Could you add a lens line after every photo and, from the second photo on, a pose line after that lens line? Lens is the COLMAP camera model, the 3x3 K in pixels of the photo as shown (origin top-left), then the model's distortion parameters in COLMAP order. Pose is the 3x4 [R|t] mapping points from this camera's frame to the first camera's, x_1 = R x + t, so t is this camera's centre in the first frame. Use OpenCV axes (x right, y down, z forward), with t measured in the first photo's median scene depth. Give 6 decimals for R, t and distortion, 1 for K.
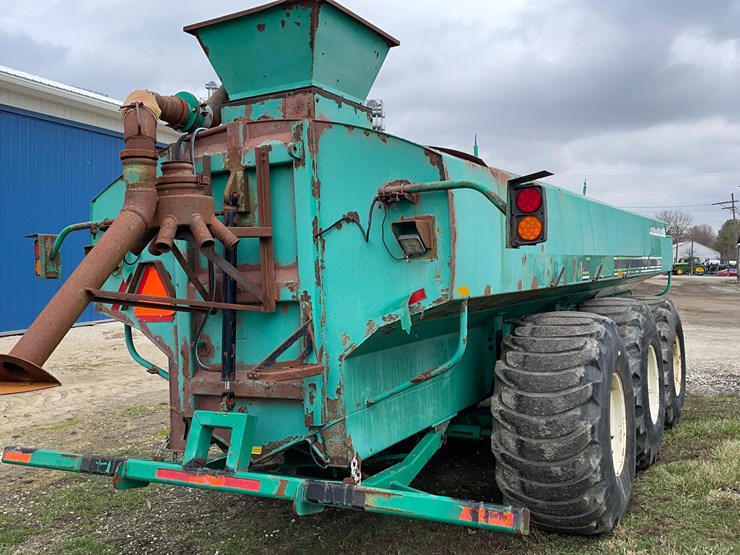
lens RADIAL K [[707.5, 0, 370.0], [0, 707.5, 277.5], [0, 0, 1]] dist [0.134236, -0.216288]
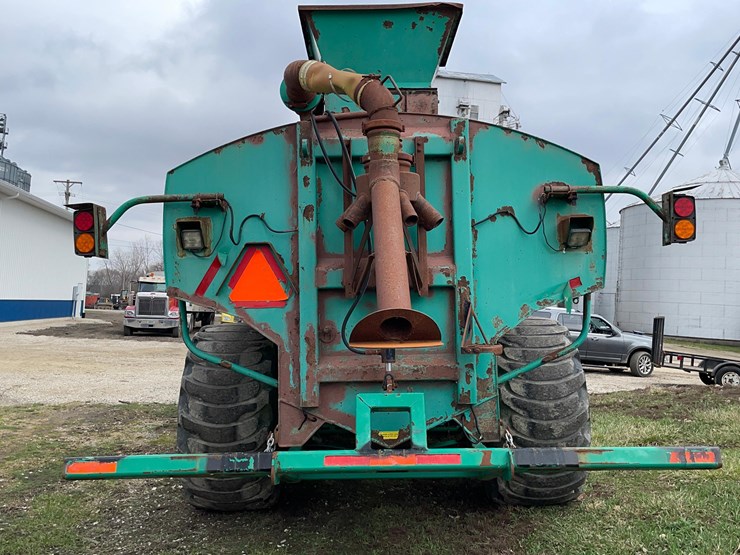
lens RADIAL K [[707.5, 0, 370.0], [0, 707.5, 277.5], [0, 0, 1]] dist [0.134236, -0.216288]
pose [[0.870234, 0.050589, 0.490033, -0.716762], [-0.021333, 0.997650, -0.065108, 0.090524], [-0.492176, 0.046206, 0.869269, 0.141887]]
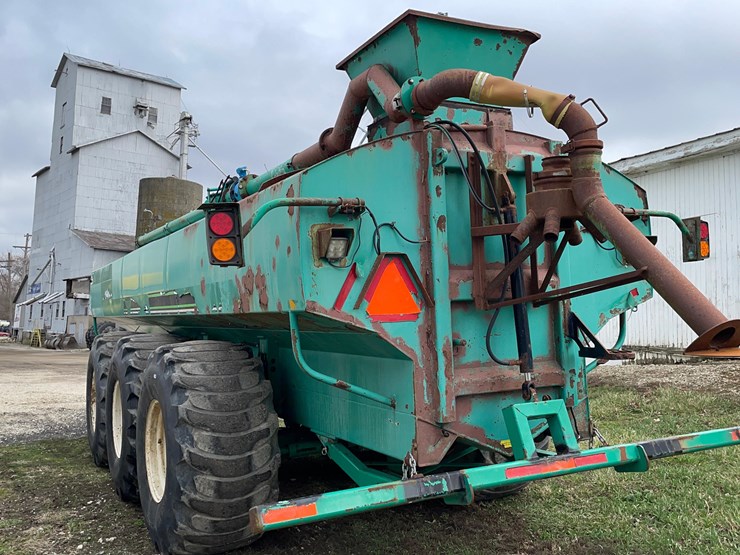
lens RADIAL K [[707.5, 0, 370.0], [0, 707.5, 277.5], [0, 0, 1]] dist [0.134236, -0.216288]
pose [[0.544681, 0.059408, 0.836536, -1.194269], [0.013570, 0.996733, -0.079620, 0.087104], [-0.838533, 0.054720, 0.542096, 0.625488]]
